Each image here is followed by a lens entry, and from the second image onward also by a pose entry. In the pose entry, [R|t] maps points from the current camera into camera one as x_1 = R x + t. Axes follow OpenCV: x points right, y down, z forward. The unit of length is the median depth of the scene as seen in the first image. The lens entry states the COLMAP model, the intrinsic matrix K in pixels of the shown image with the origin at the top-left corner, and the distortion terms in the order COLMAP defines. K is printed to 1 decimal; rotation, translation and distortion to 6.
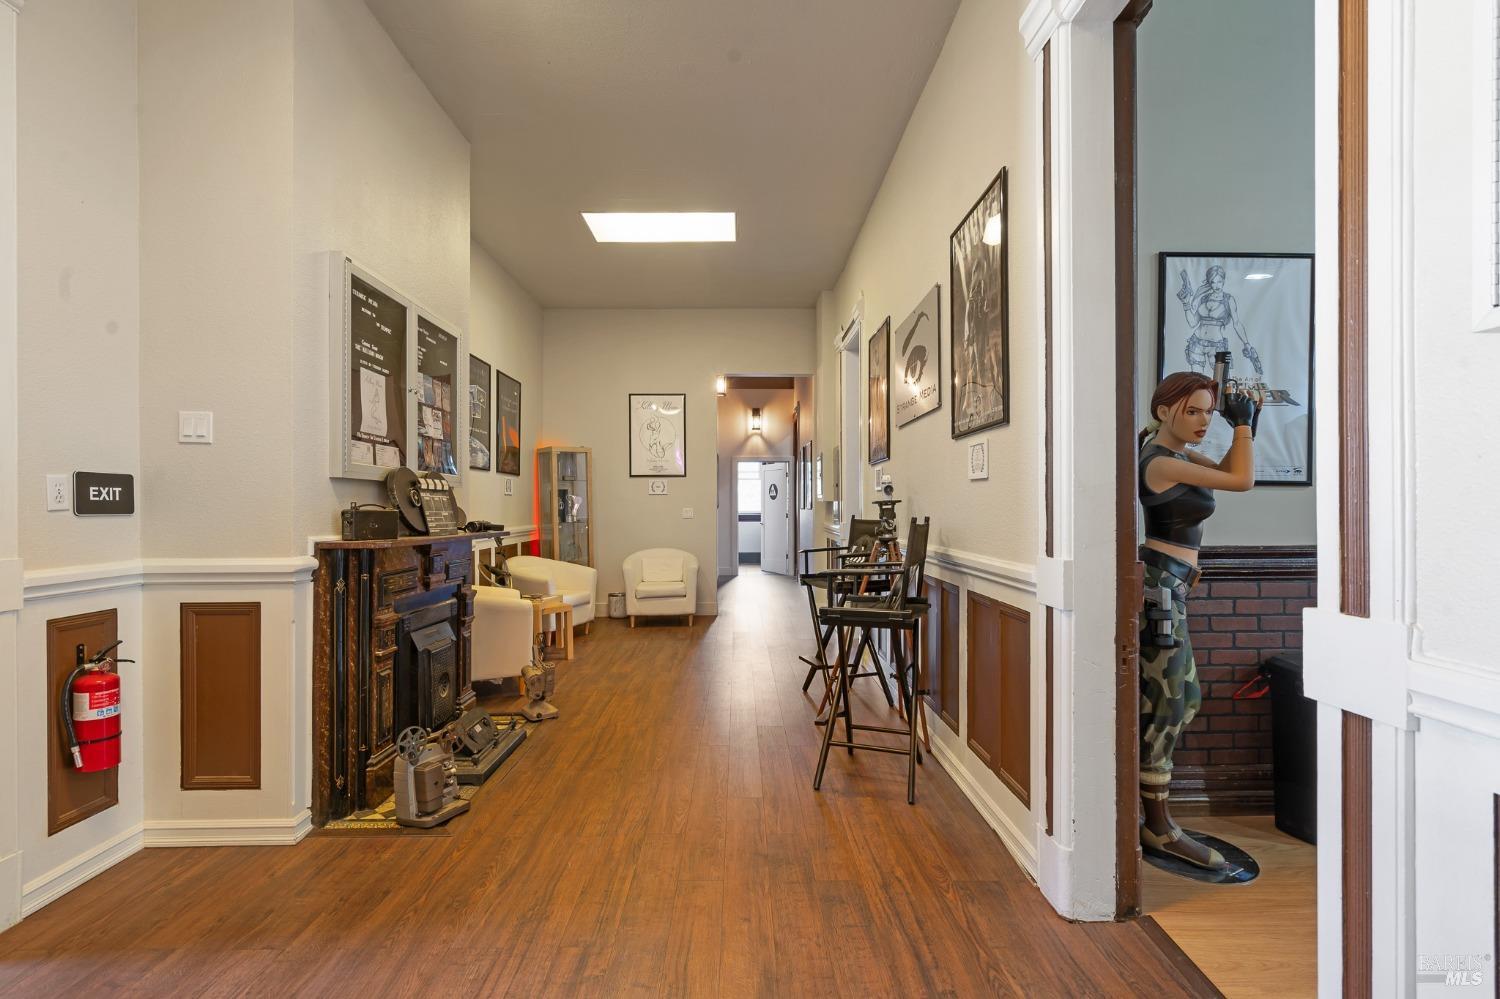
lens RADIAL K [[685.8, 0, 753.0], [0, 685.8, 505.4], [0, 0, 1]] dist [-0.003512, 0.003696]
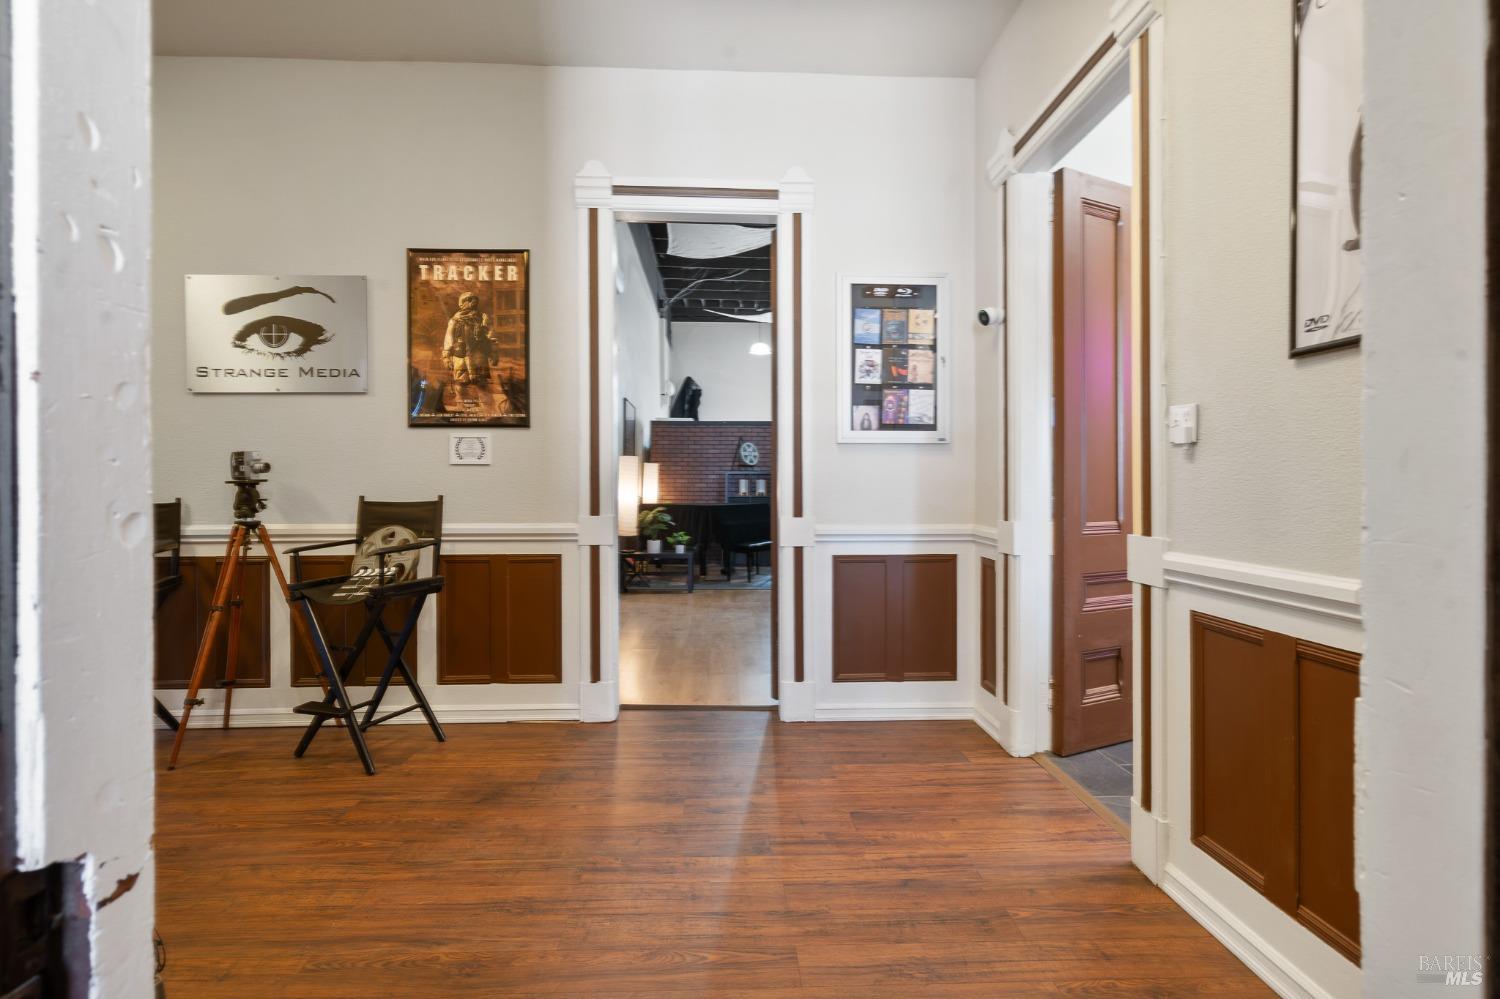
lens RADIAL K [[685.8, 0, 750.4], [0, 685.8, 486.9], [0, 0, 1]] dist [-0.003512, 0.003696]
pose [[-0.029541, 0.000350, 0.999564, -1.124021], [0.003165, 0.999995, -0.000256, 0.005938], [-0.999559, 0.003156, -0.029542, 0.608675]]
